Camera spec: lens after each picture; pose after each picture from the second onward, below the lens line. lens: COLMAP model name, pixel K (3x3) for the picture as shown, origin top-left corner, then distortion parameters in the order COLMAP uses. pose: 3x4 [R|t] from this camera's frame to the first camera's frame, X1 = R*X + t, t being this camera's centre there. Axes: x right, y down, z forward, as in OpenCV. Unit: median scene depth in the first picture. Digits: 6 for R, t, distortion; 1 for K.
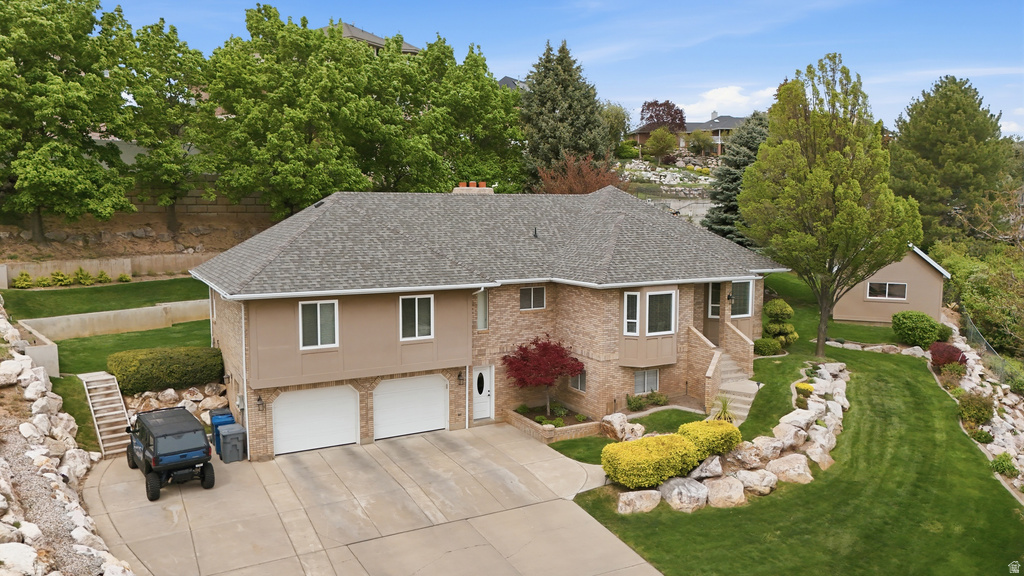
lens RADIAL K [[760.7, 0, 512.0], [0, 760.7, 288.0], [0, 0, 1]] dist [0.035694, -0.006640]
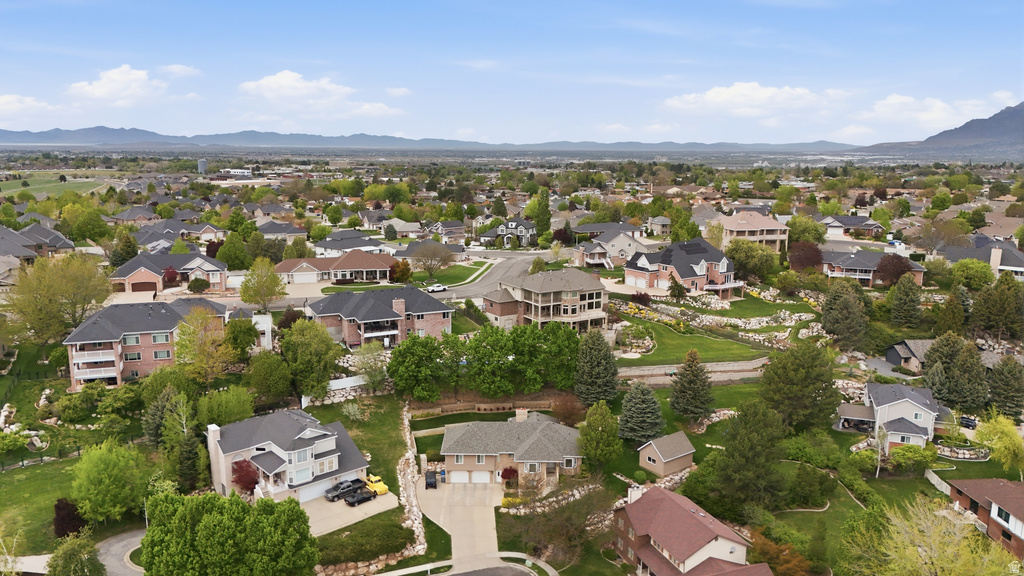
lens RADIAL K [[752.6, 0, 512.1], [0, 752.6, 295.2], [0, 0, 1]] dist [0.087373, -0.093402]
pose [[0.881710, 0.102993, -0.460413, 2.039582], [-0.059805, 0.992408, 0.107470, -1.445241], [0.467986, -0.067222, 0.881175, -2.855371]]
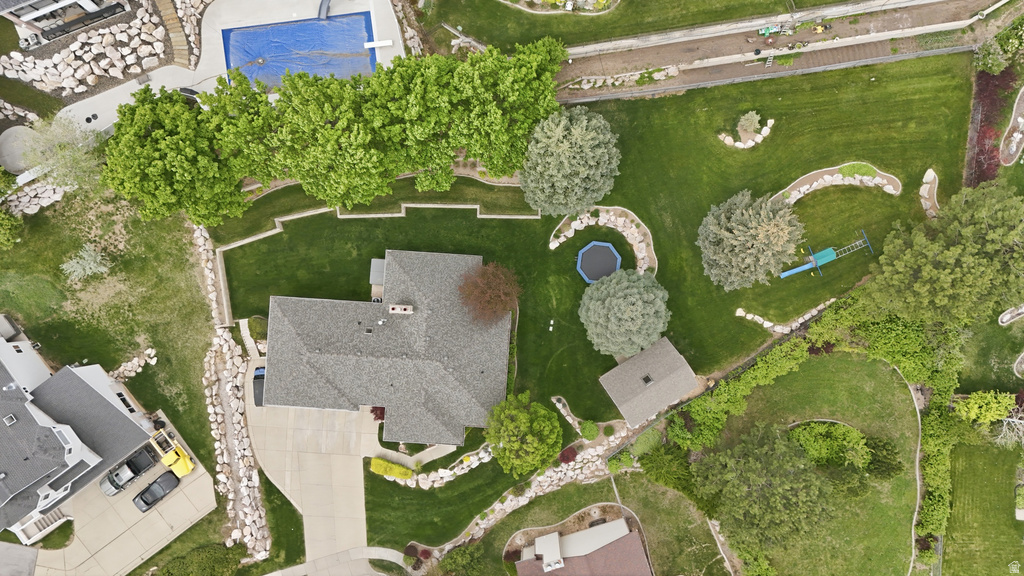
lens RADIAL K [[752.6, 0, 512.1], [0, 752.6, 295.2], [0, 0, 1]] dist [0.087373, -0.093402]
pose [[0.845023, 0.534357, -0.019979, 0.282372], [-0.032422, 0.088494, 0.995549, -2.793437], [0.533747, -0.840614, 0.092104, 1.424917]]
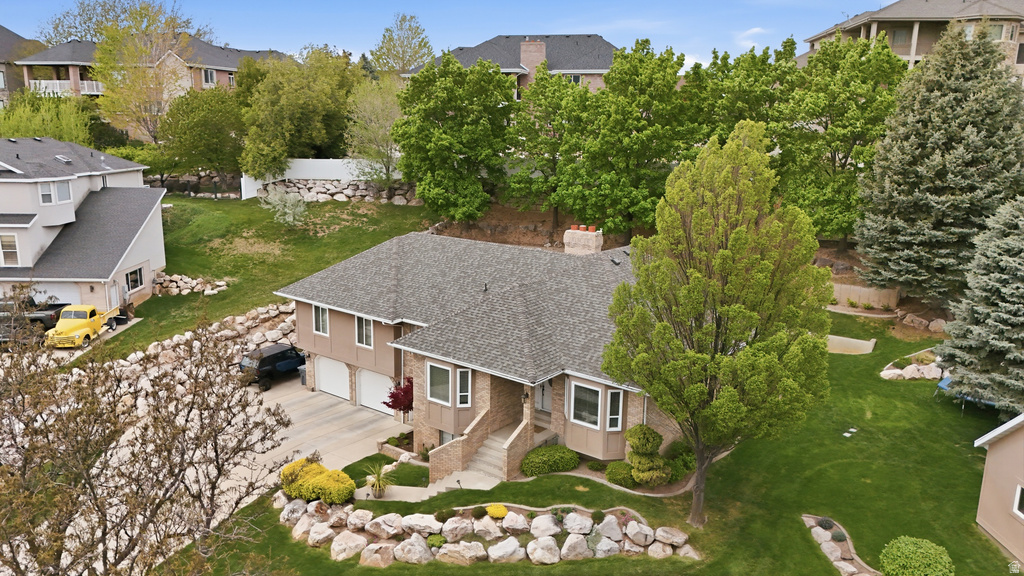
lens RADIAL K [[752.6, 0, 512.1], [0, 752.6, 295.2], [0, 0, 1]] dist [0.087373, -0.093402]
pose [[0.393912, 0.209045, -0.895061, 1.244733], [-0.116144, 0.977309, 0.177140, -0.313214], [0.911781, 0.034178, 0.409253, 0.675463]]
